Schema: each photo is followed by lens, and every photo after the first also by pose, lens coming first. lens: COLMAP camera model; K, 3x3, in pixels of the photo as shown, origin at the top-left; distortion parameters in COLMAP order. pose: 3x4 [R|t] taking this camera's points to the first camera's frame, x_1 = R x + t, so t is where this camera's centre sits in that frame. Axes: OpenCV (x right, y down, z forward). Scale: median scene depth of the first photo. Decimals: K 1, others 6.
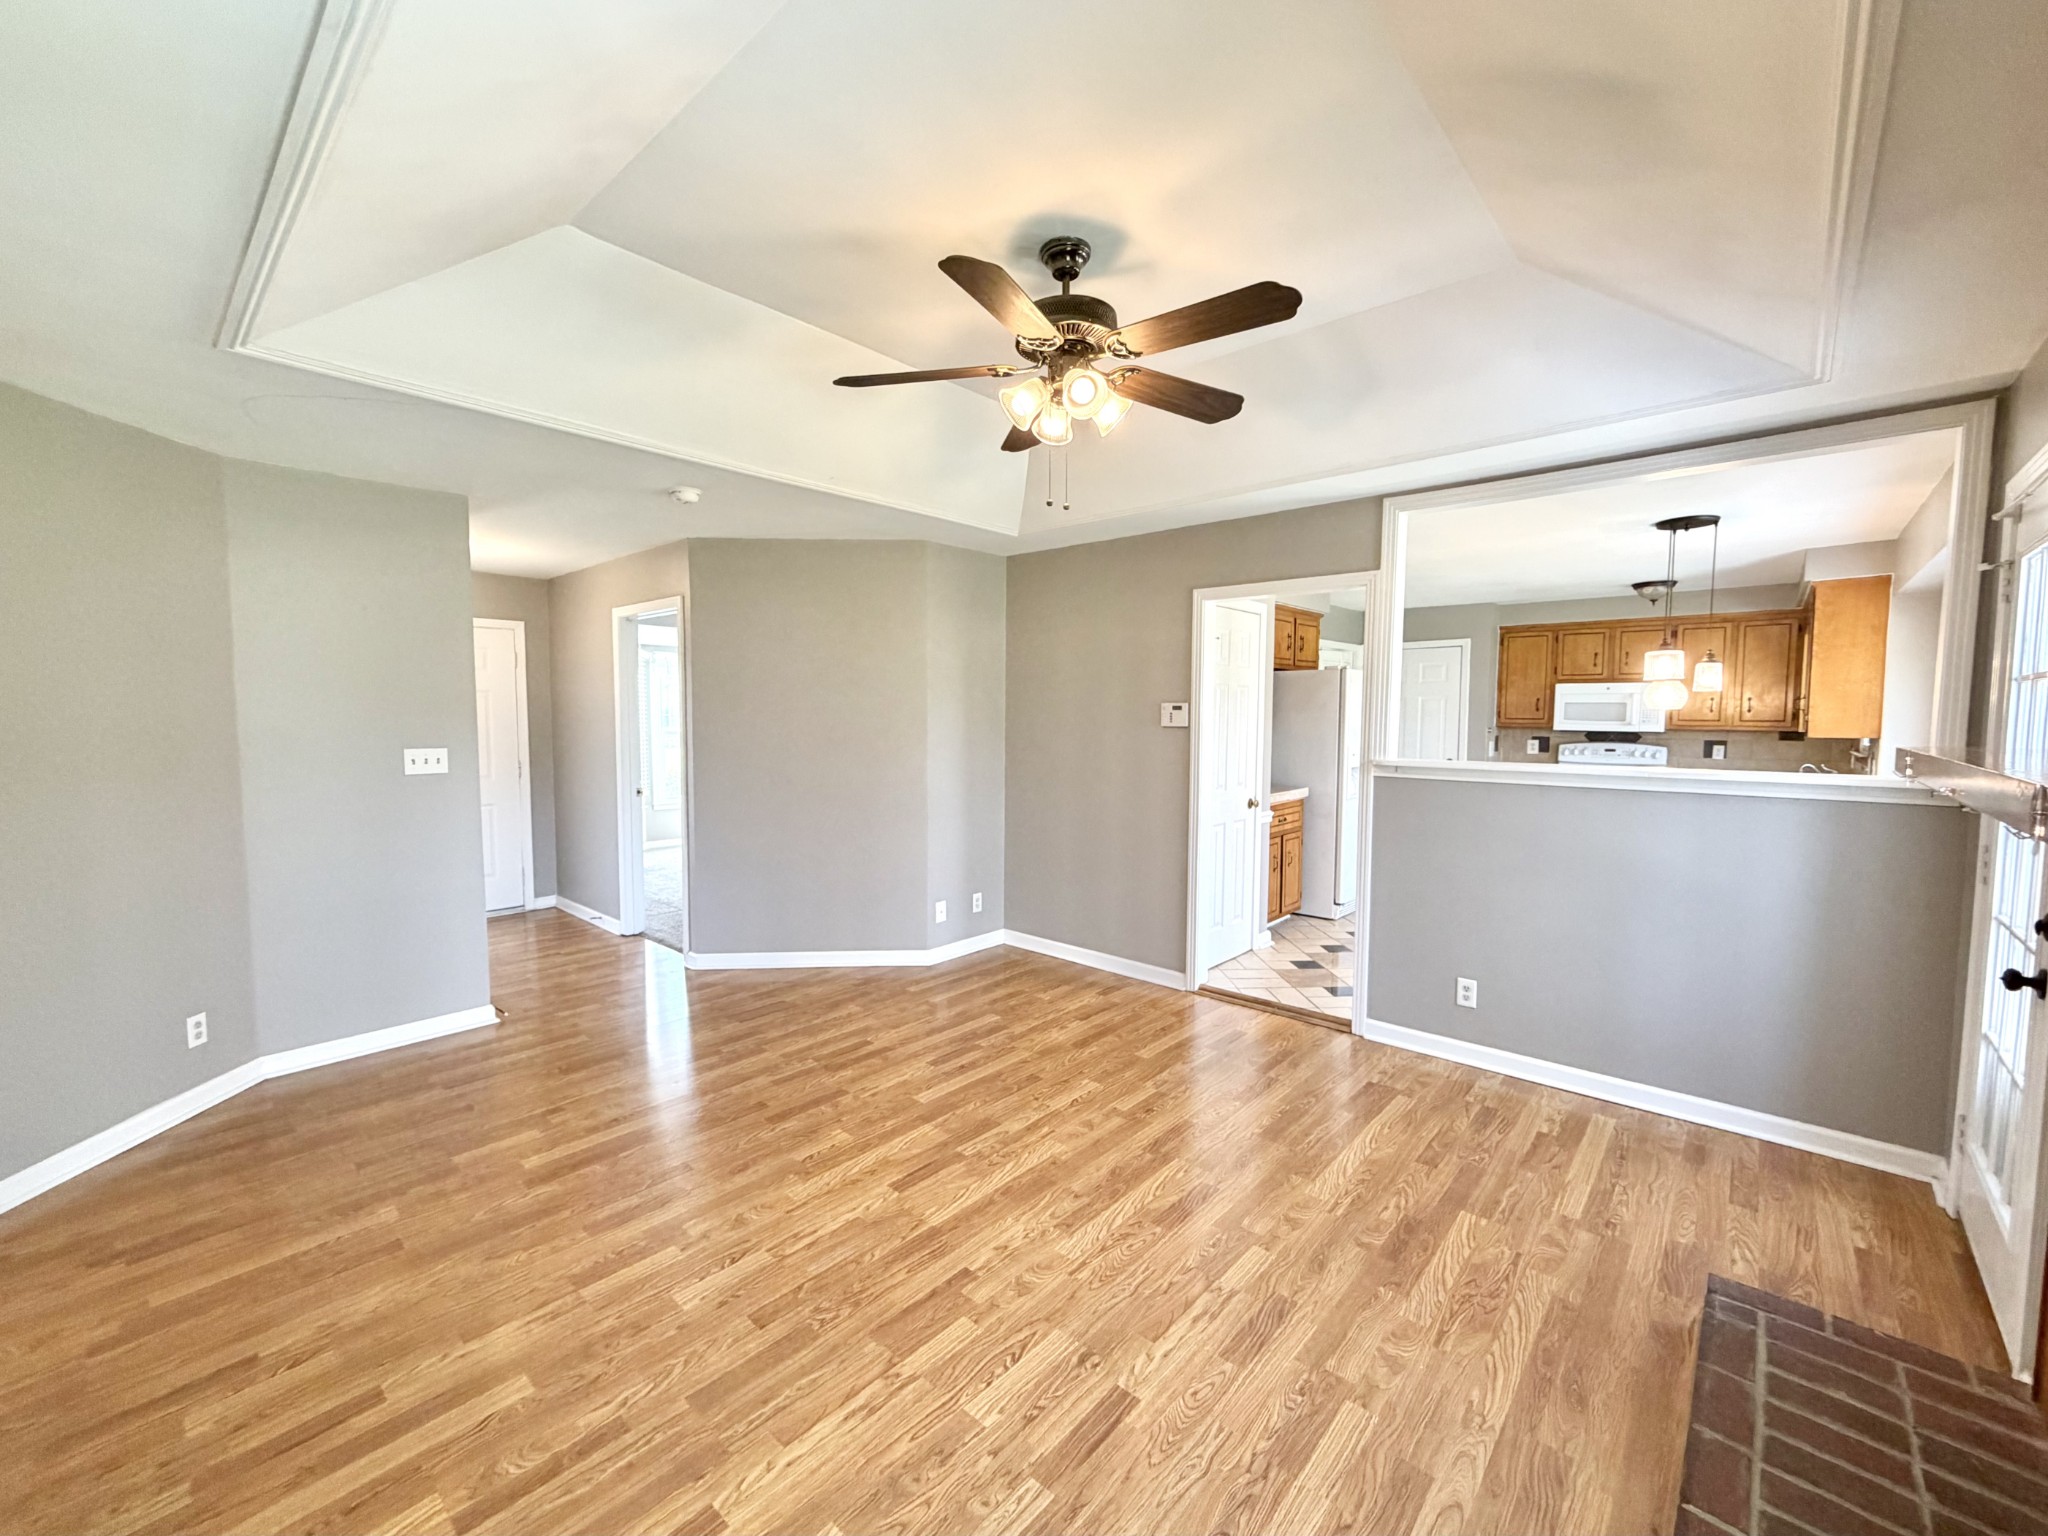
lens RADIAL K [[822.8, 0, 1024.5], [0, 822.8, 767.8], [0, 0, 1]] dist [0.000785, 0.000548]
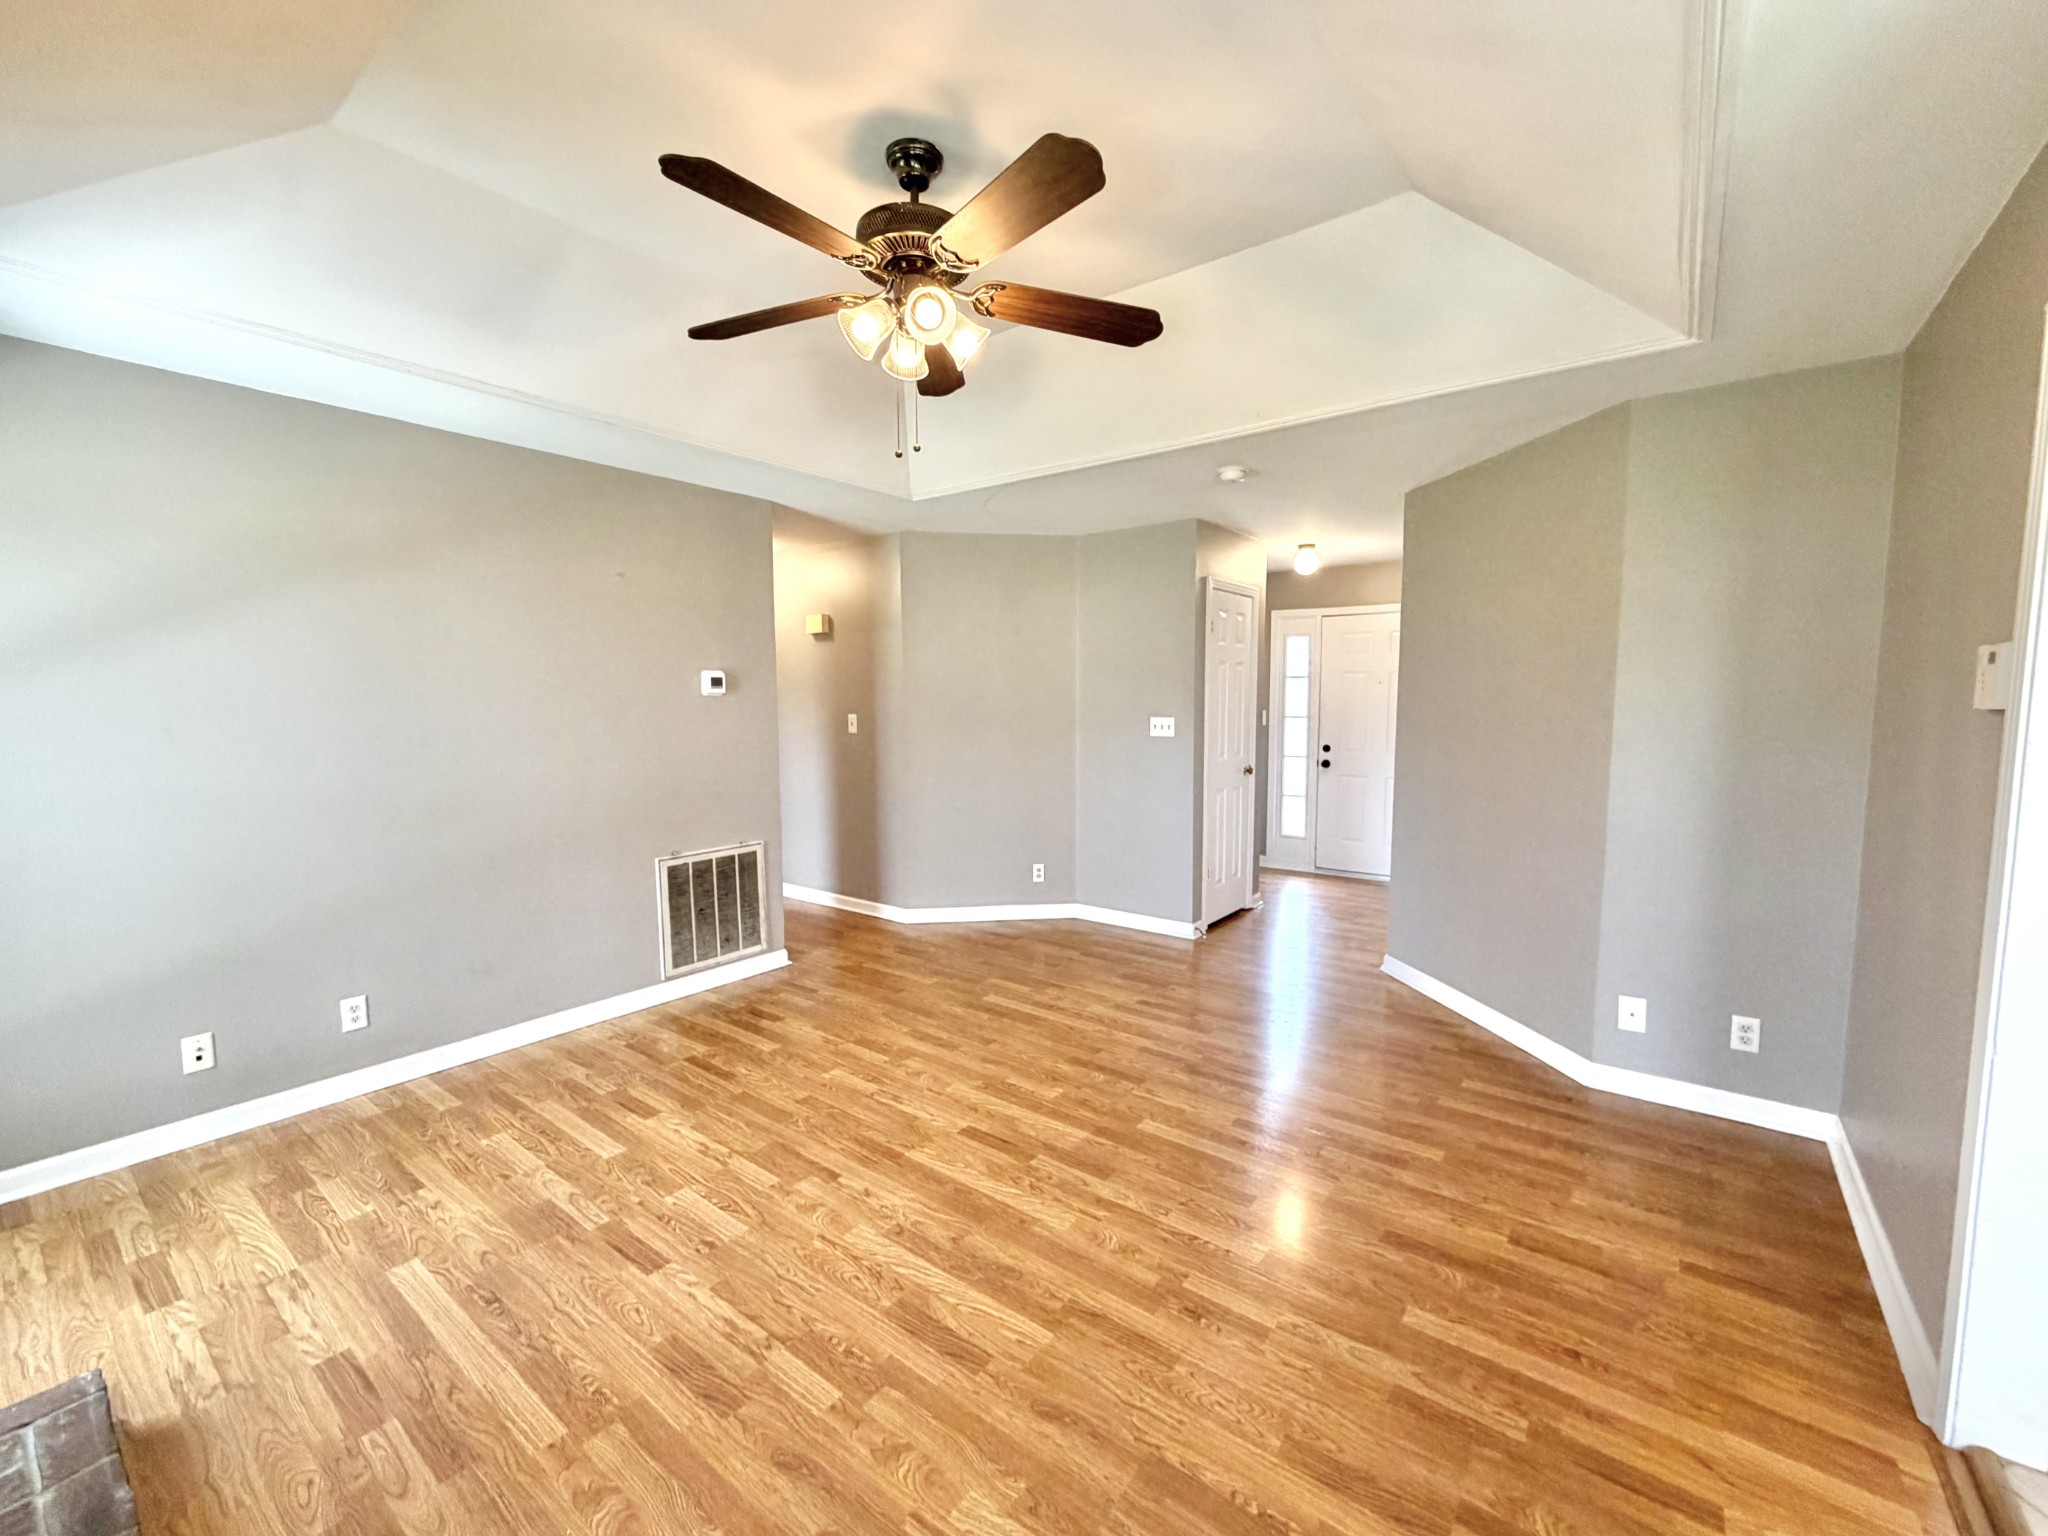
lens RADIAL K [[844.0, 0, 1026.2], [0, 844.0, 770.3], [0, 0, 1]] dist [-0.000366, -0.000376]
pose [[0.079310, 0.082382, -0.993440, 0.992793], [-0.064060, 0.994941, 0.077392, -0.048033], [0.994789, 0.057502, 0.084187, 1.059261]]
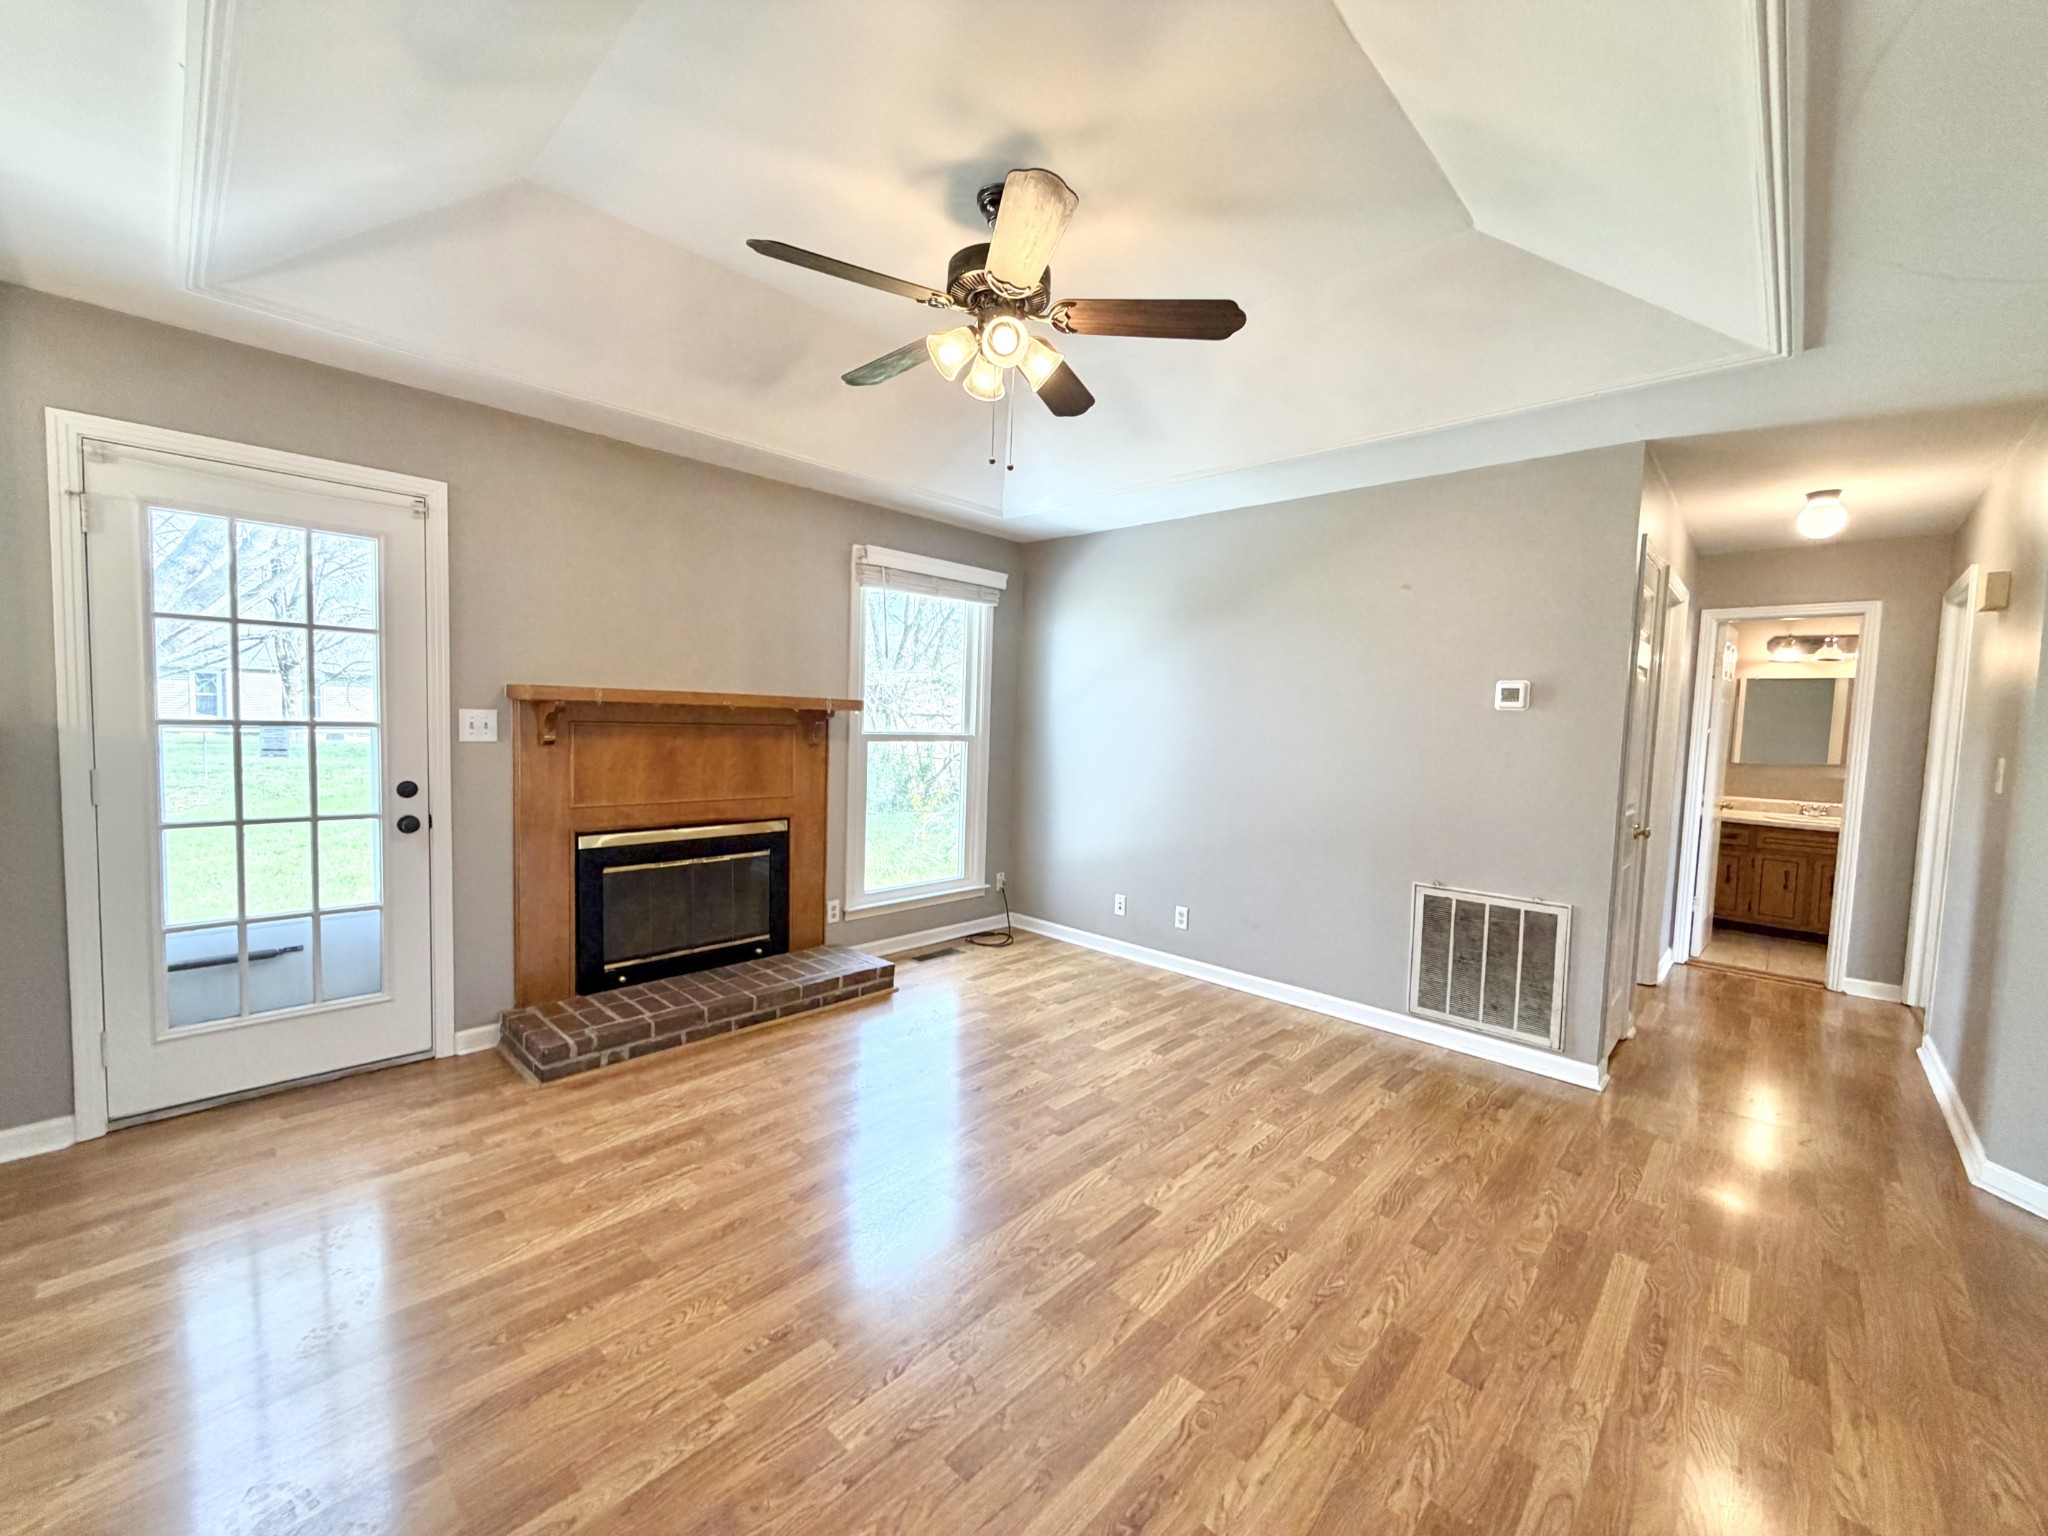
lens RADIAL K [[822.8, 0, 1014.2], [0, 822.8, 771.3], [0, 0, 1]] dist [0.000785, 0.000548]
pose [[-0.998586, -0.039376, 0.035702, -0.023373], [-0.034418, 0.990894, 0.130170, -0.077644], [-0.040502, 0.128757, -0.990849, 2.018461]]
